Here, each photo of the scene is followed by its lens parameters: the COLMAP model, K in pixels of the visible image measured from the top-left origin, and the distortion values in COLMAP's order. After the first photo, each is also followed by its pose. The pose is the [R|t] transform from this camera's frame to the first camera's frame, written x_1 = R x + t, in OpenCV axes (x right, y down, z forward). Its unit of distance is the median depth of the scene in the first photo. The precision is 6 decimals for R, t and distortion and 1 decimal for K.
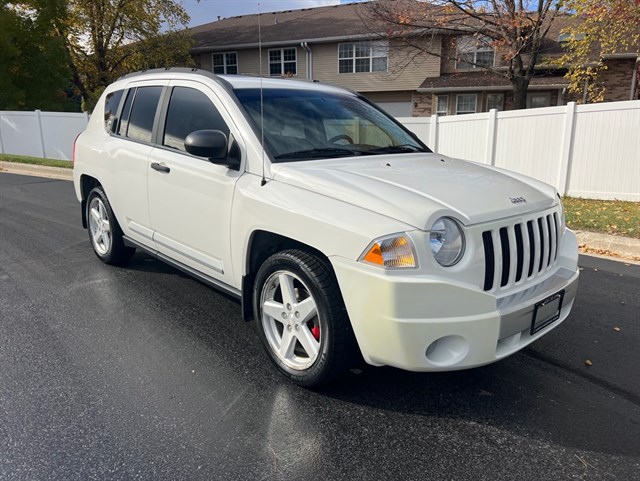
lens RADIAL K [[477.2, 0, 317.6], [0, 477.2, 237.8], [0, 0, 1]] dist [0.044646, -0.048943]
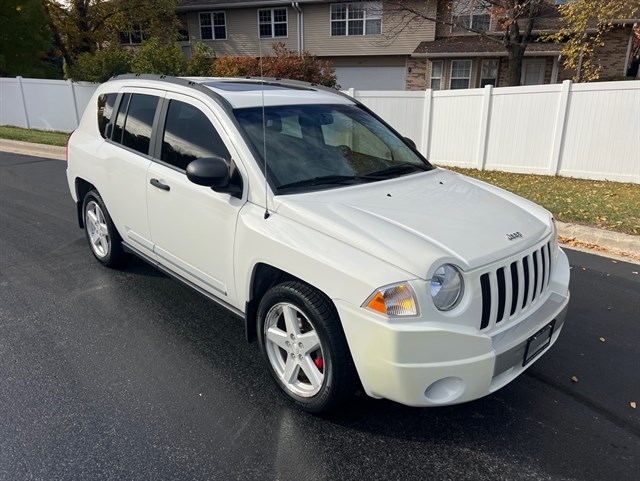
lens RADIAL K [[477.5, 0, 320.8], [0, 477.5, 239.3], [0, 0, 1]] dist [0.046650, -0.051560]
pose [[0.999670, -0.002710, 0.025534, -0.020474], [0.000525, 0.996364, 0.085202, -0.126033], [-0.025672, -0.085160, 0.996036, -0.014908]]
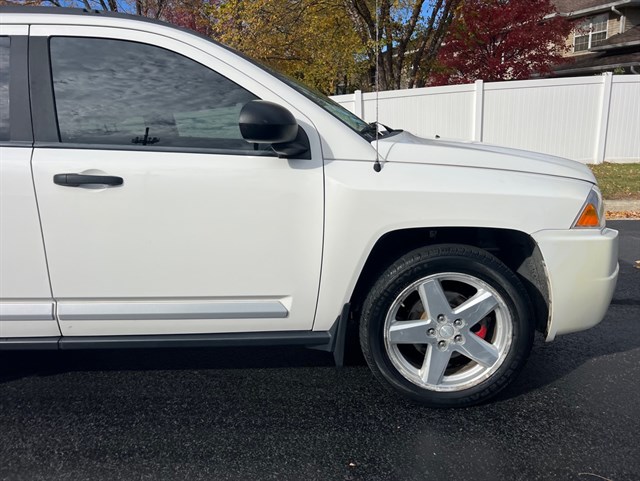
lens RADIAL K [[477.5, 0, 320.8], [0, 477.5, 239.3], [0, 0, 1]] dist [0.046650, -0.051560]
pose [[0.659623, -0.204251, 0.723311, -0.602917], [0.211467, 0.973925, 0.082173, -0.073175], [-0.721234, 0.098753, 0.685616, 0.470773]]
